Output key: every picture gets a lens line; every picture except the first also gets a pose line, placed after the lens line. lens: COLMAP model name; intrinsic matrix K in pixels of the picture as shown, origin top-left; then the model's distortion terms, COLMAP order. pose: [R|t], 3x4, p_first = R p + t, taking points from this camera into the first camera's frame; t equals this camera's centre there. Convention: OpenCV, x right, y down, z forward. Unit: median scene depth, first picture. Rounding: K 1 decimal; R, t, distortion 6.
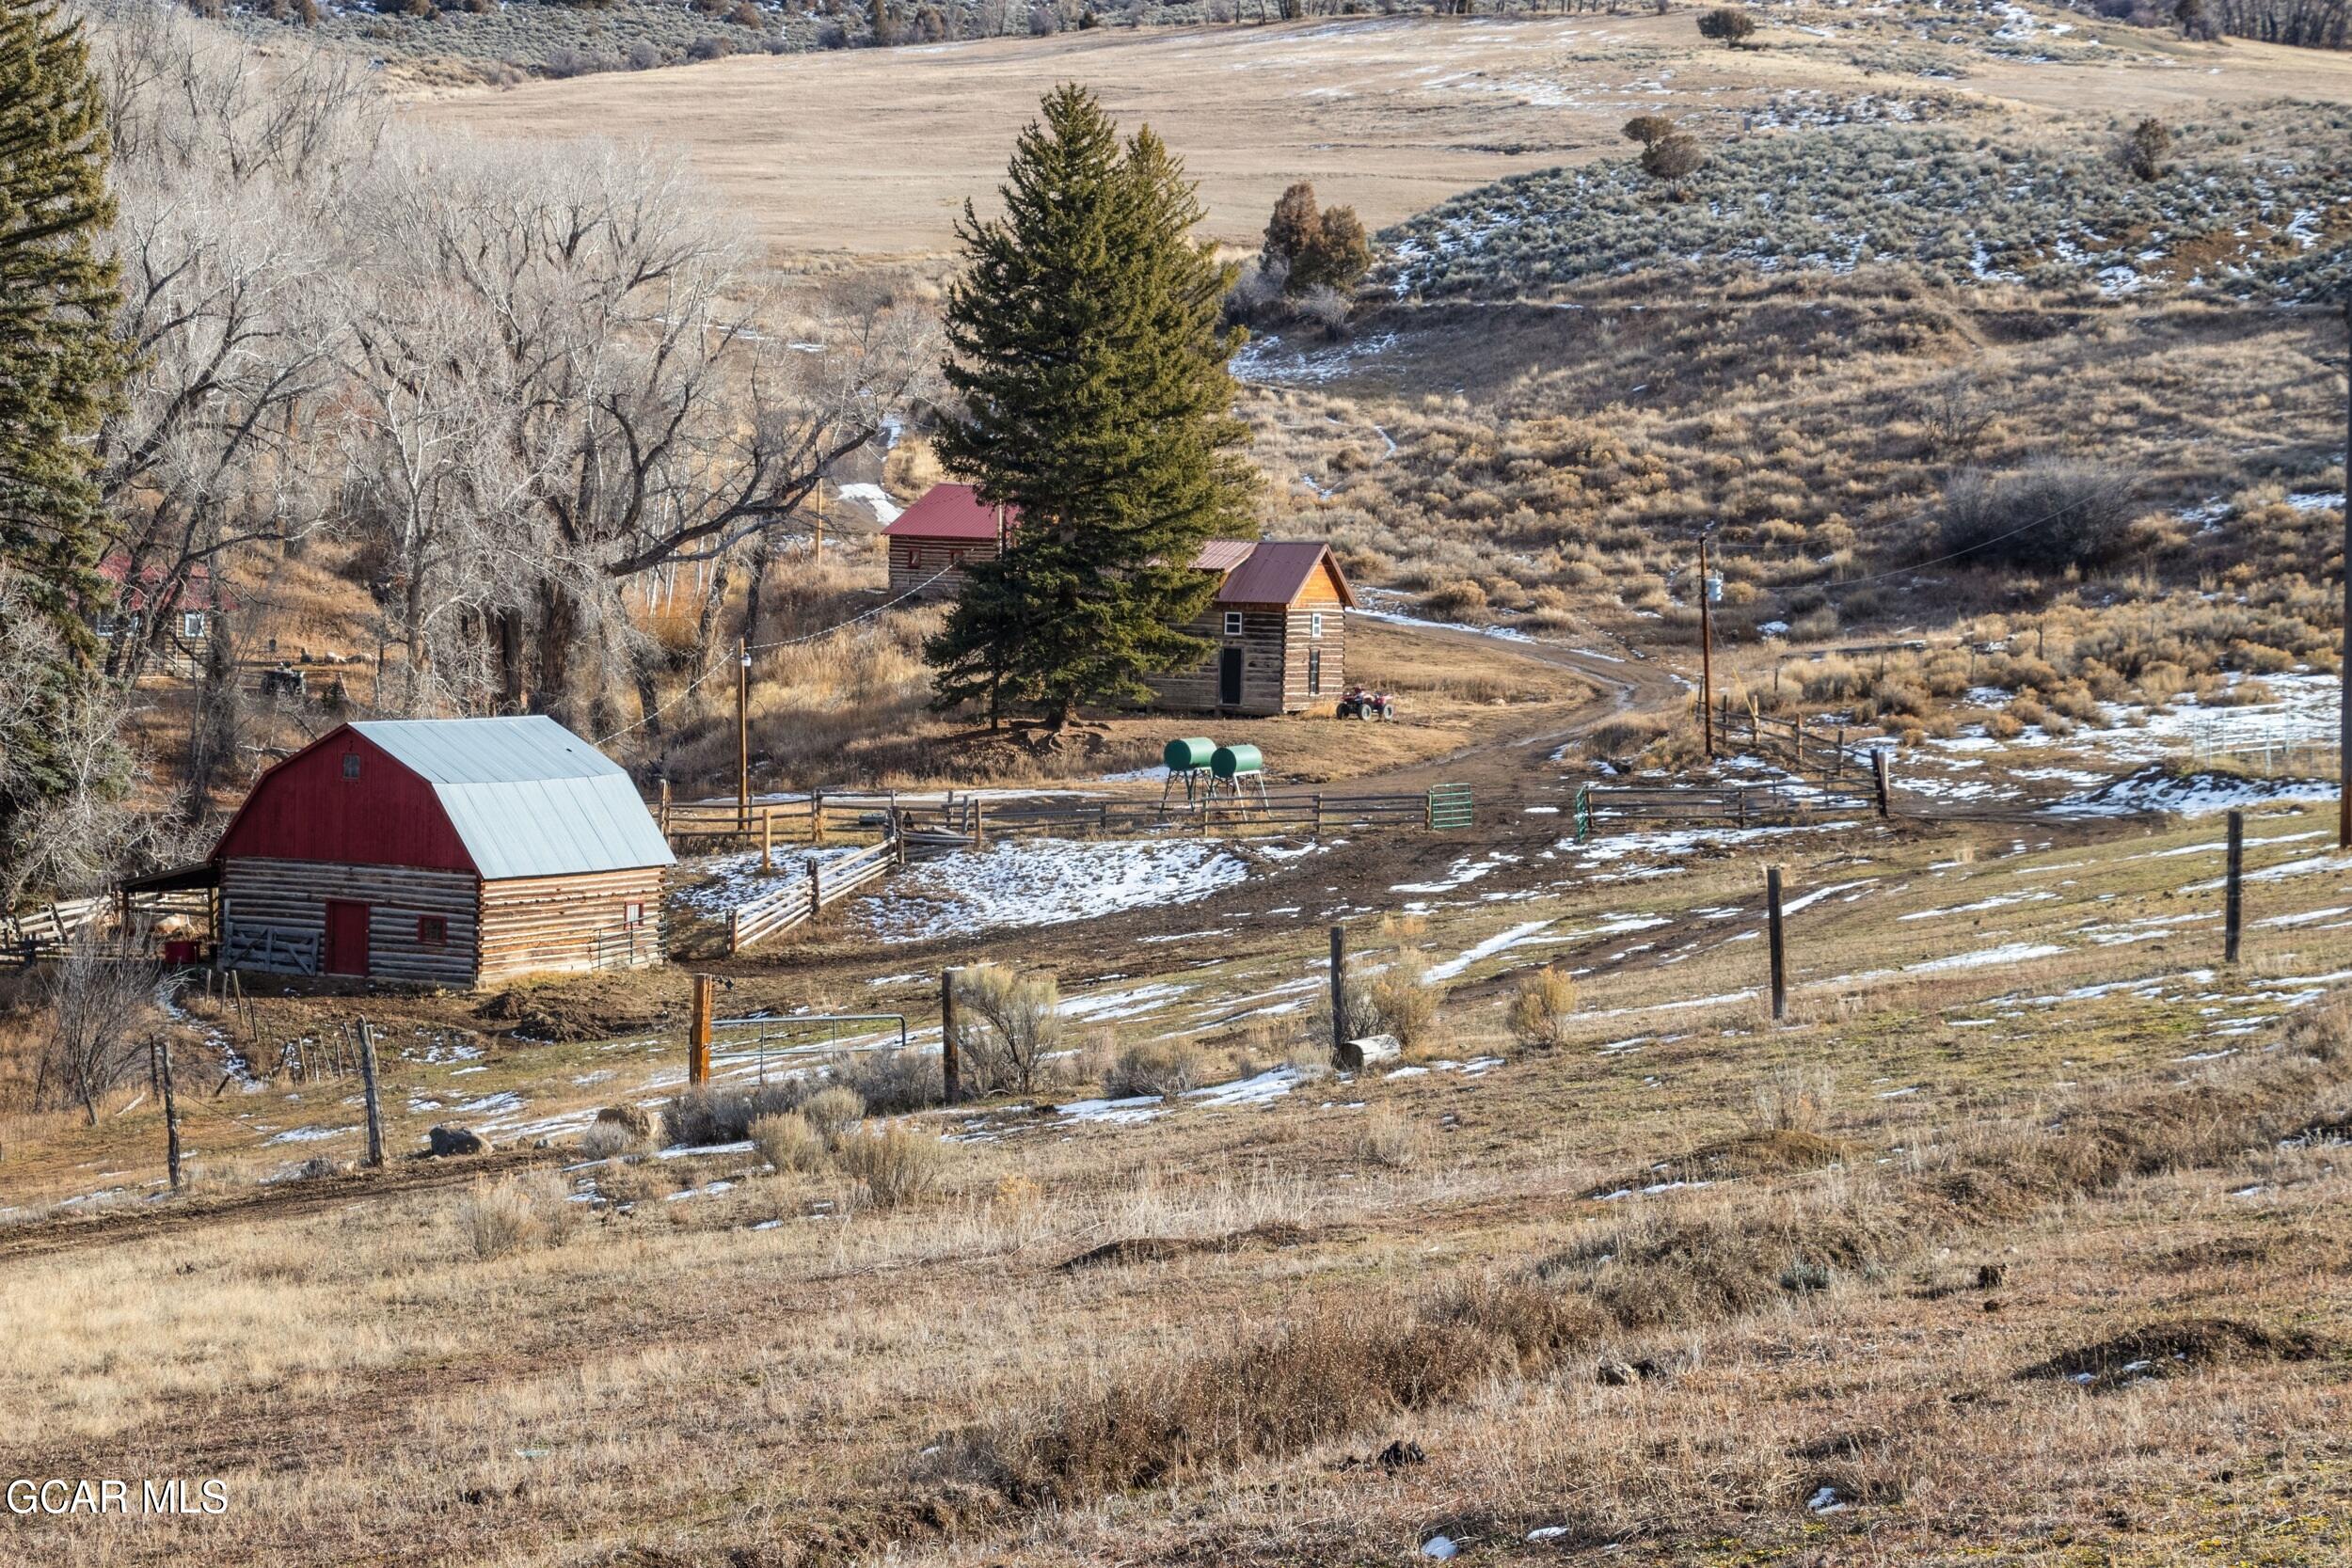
lens RADIAL K [[6020.9, 0, 1178.1], [0, 6020.9, 785.0], [0, 0, 1]] dist [0.084996, 0.000000]
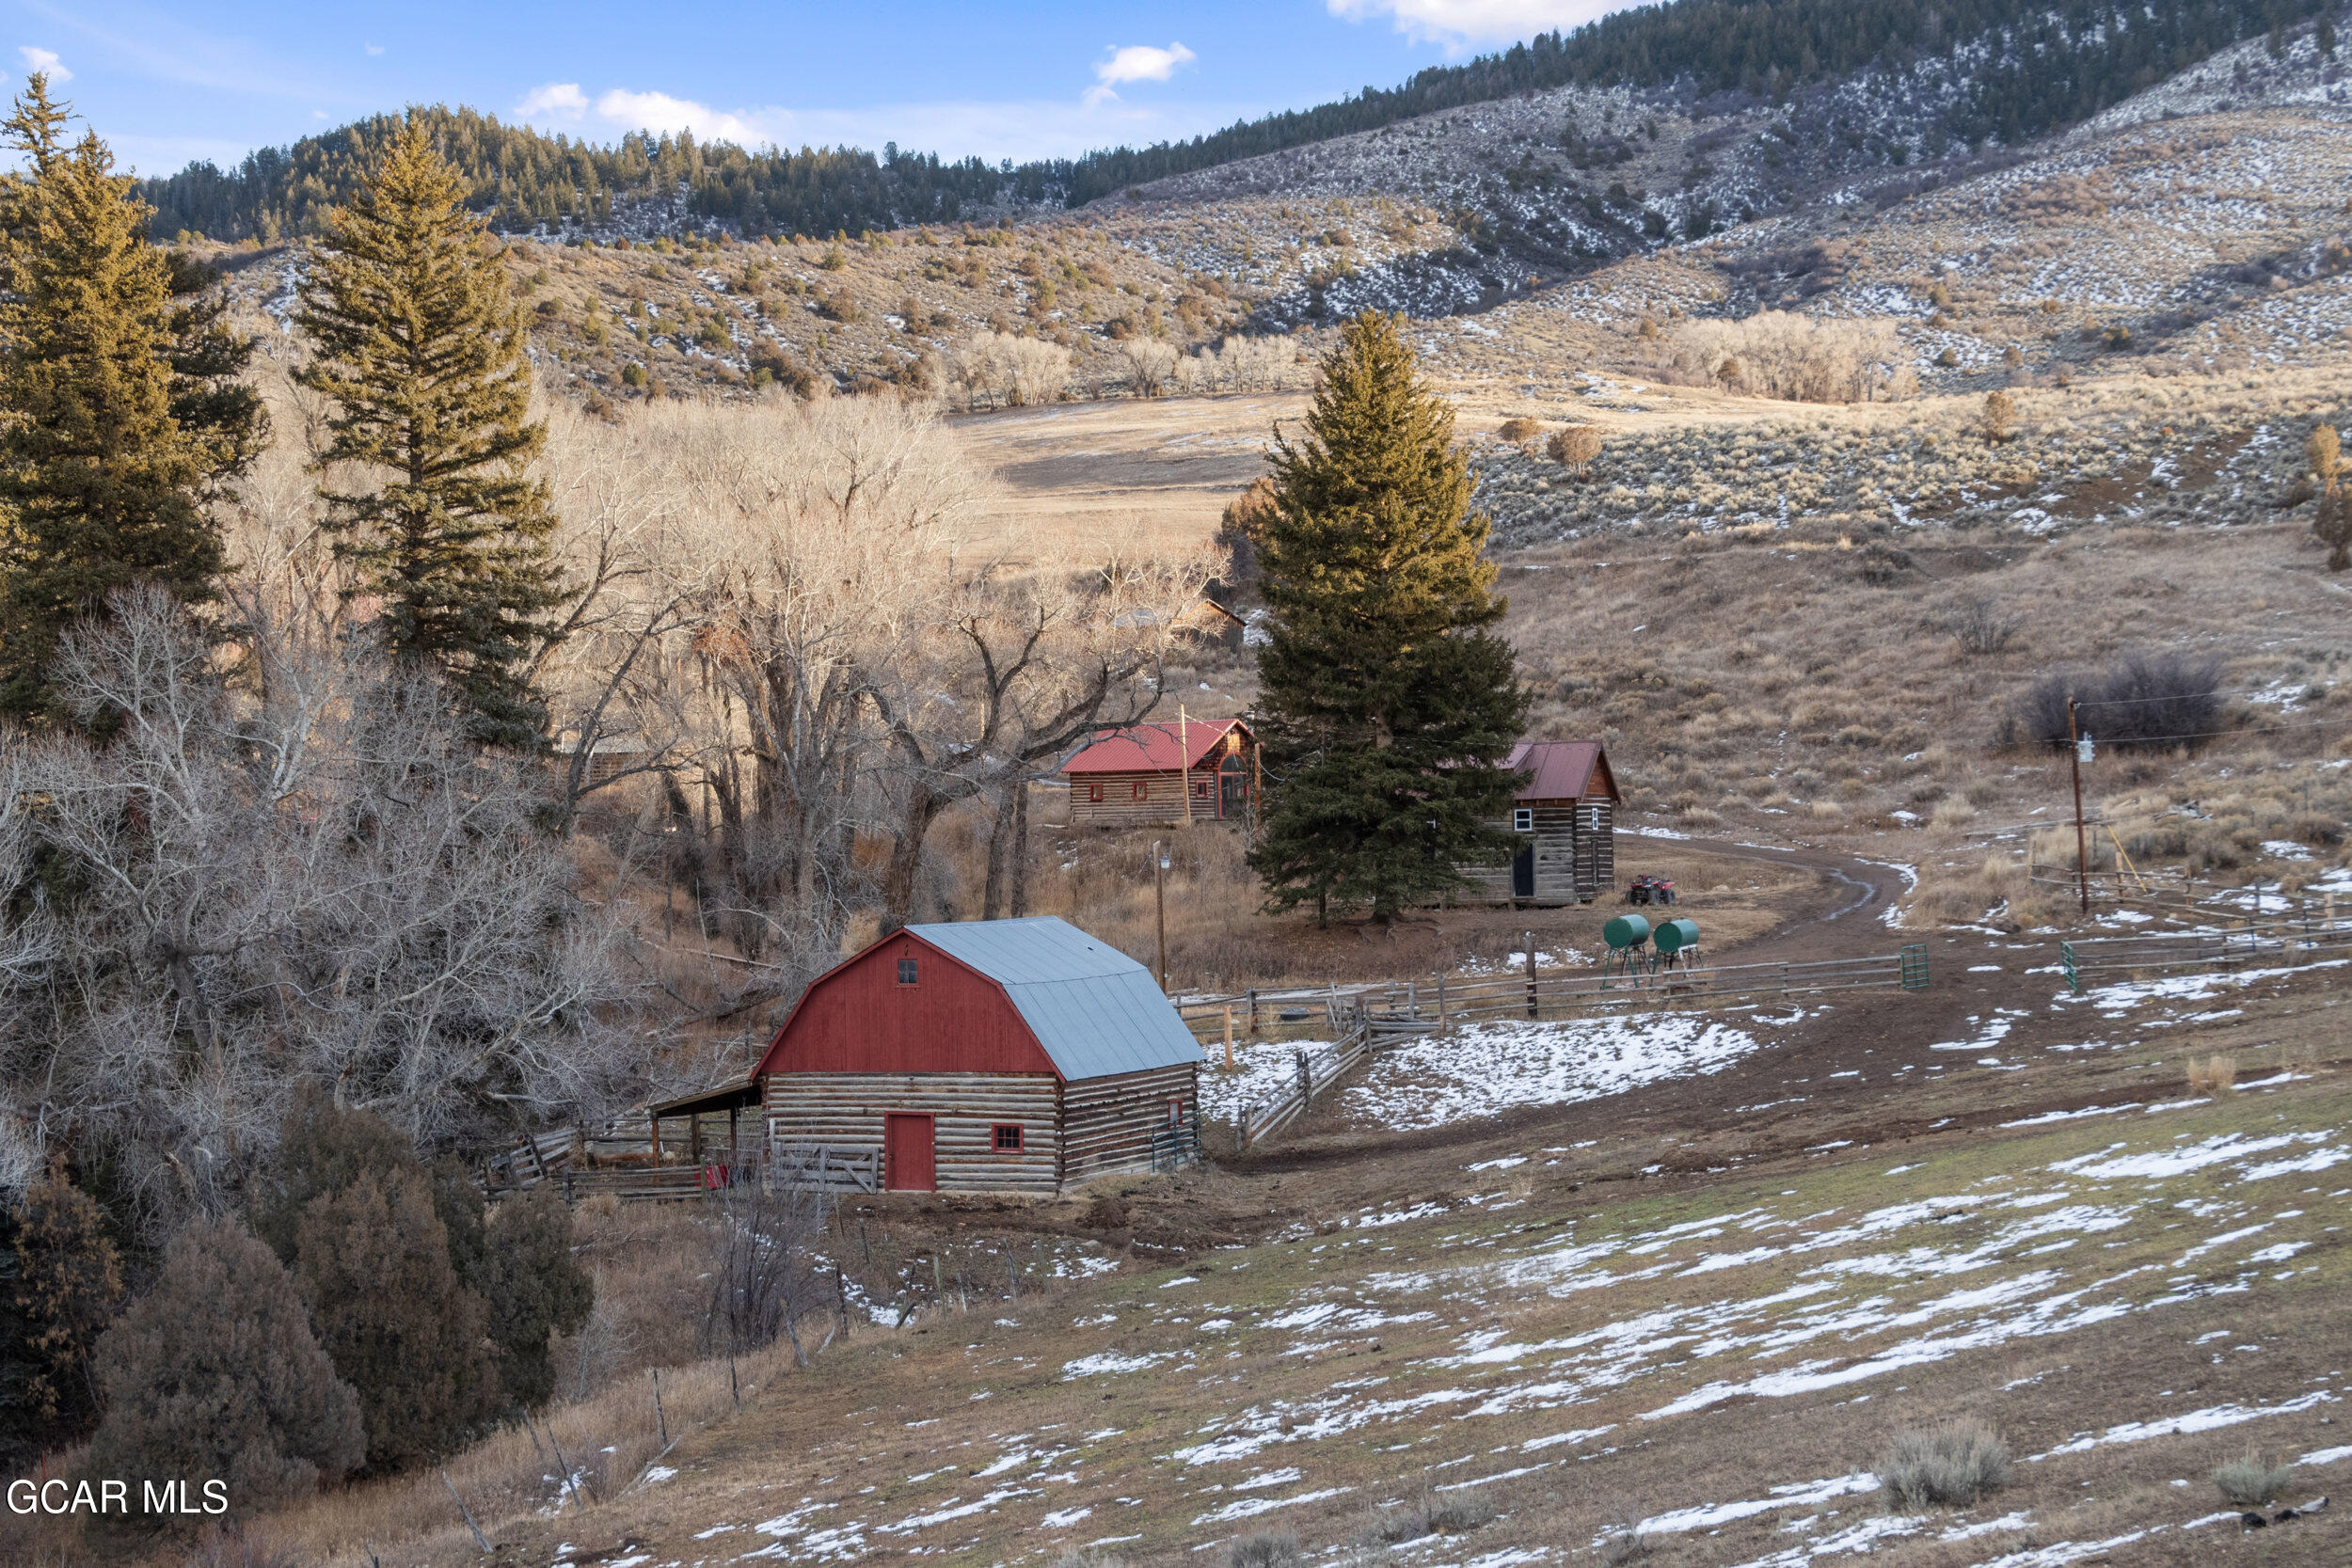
lens RADIAL K [[4531.5, 0, 1174.4], [0, 4531.5, 783.8], [0, 0, 1]] dist [0.014152, 0.000000]
pose [[0.993994, -0.044921, 0.099794, -0.151626], [0.050435, 0.997297, -0.053438, 0.007124], [-0.097124, 0.058150, 0.993572, 0.255510]]
